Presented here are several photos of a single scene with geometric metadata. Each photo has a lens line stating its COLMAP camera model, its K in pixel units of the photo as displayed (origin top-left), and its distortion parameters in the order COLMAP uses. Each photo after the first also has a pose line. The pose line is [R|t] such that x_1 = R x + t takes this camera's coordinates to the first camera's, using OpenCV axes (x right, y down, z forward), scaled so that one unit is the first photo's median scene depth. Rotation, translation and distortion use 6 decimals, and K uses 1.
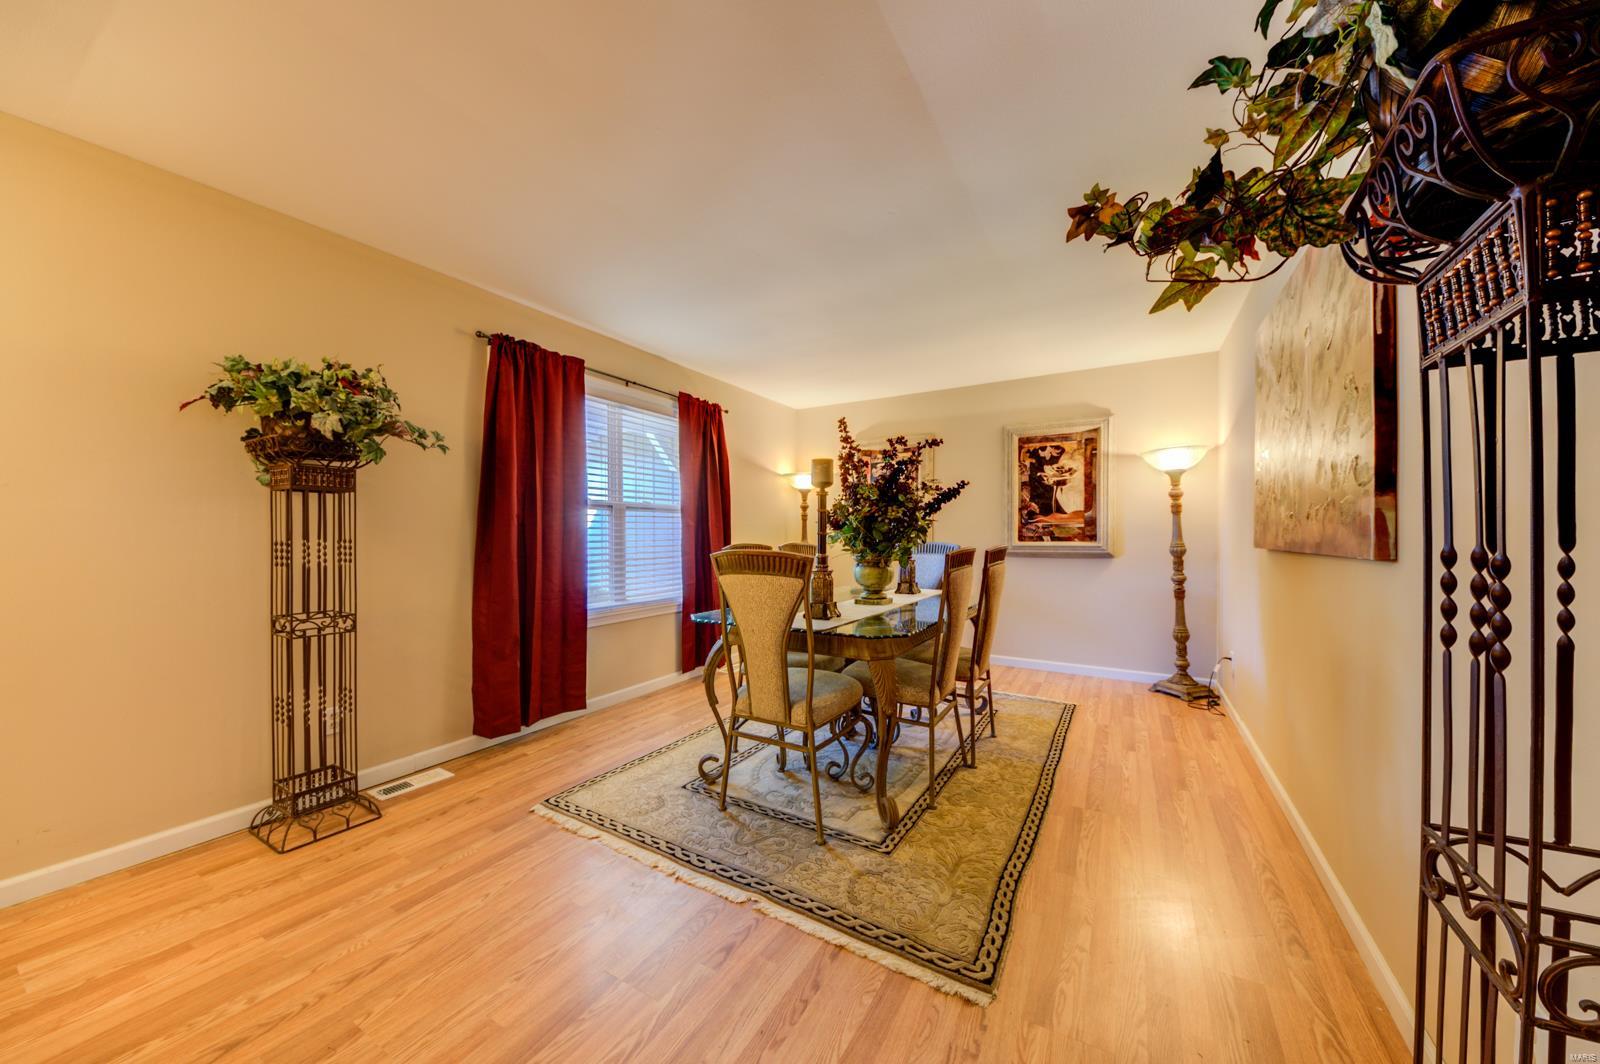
lens RADIAL K [[556.0, 0, 797.6], [0, 556.0, 536.9], [0, 0, 1]] dist [0.045377, -0.024734]
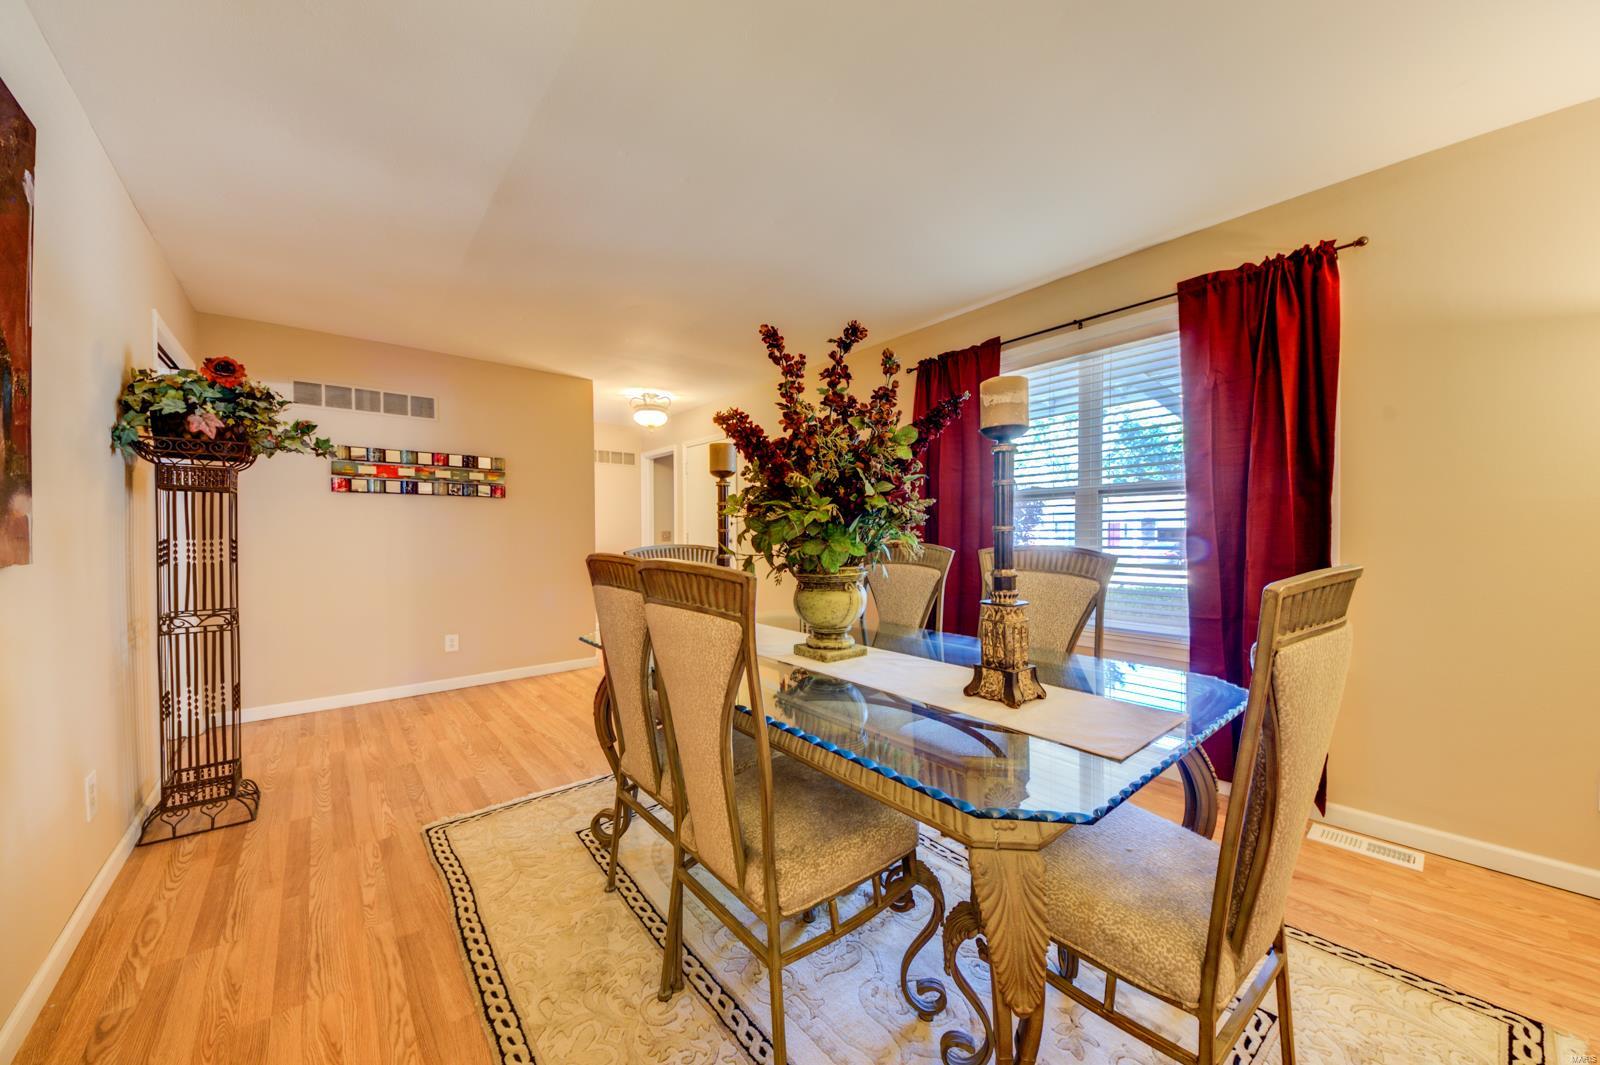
lens RADIAL K [[556.0, 0, 797.6], [0, 556.0, 537.4], [0, 0, 1]] dist [0.045377, -0.024734]
pose [[-0.334513, 0.016610, -0.942245, 0.927883], [-0.000269, 0.999843, 0.017721, -0.011869], [0.942391, 0.006181, -0.334456, 1.590261]]
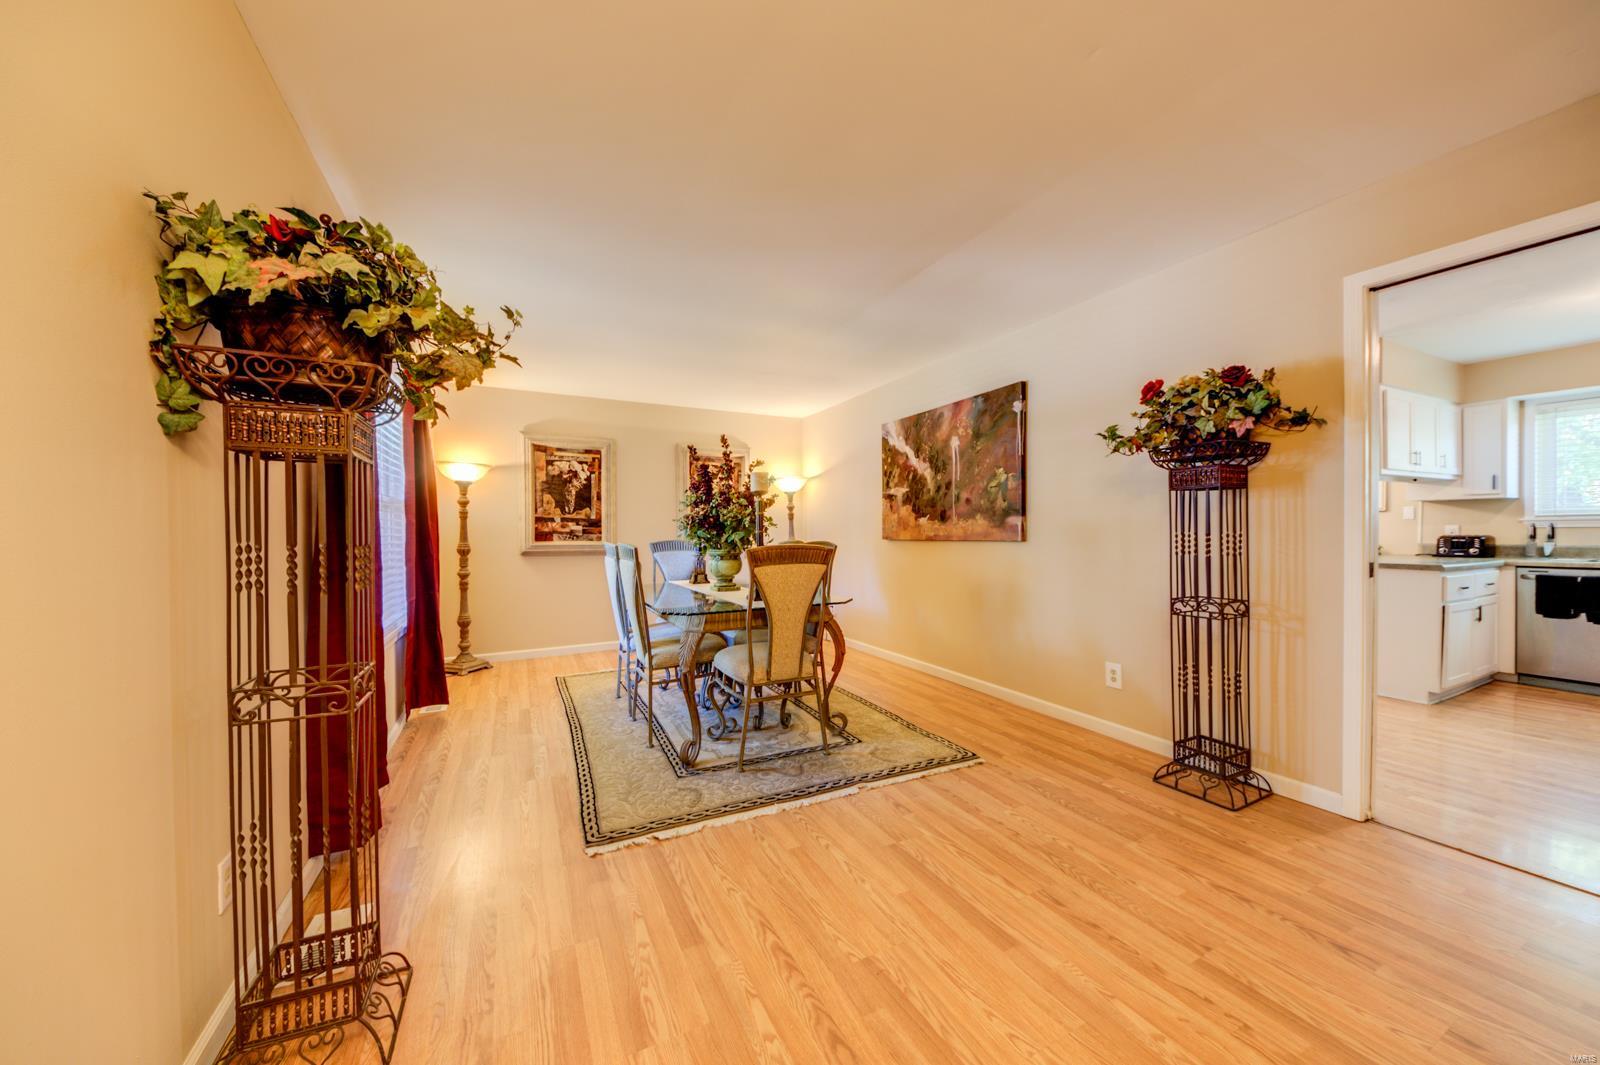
lens RADIAL K [[556.0, 0, 797.6], [0, 556.0, 537.4], [0, 0, 1]] dist [0.045377, -0.024734]
pose [[0.542332, -0.007407, 0.840131, -1.092946], [0.010690, 0.999941, 0.001916, 0.005295], [-0.840096, 0.007942, 0.542379, 0.291186]]
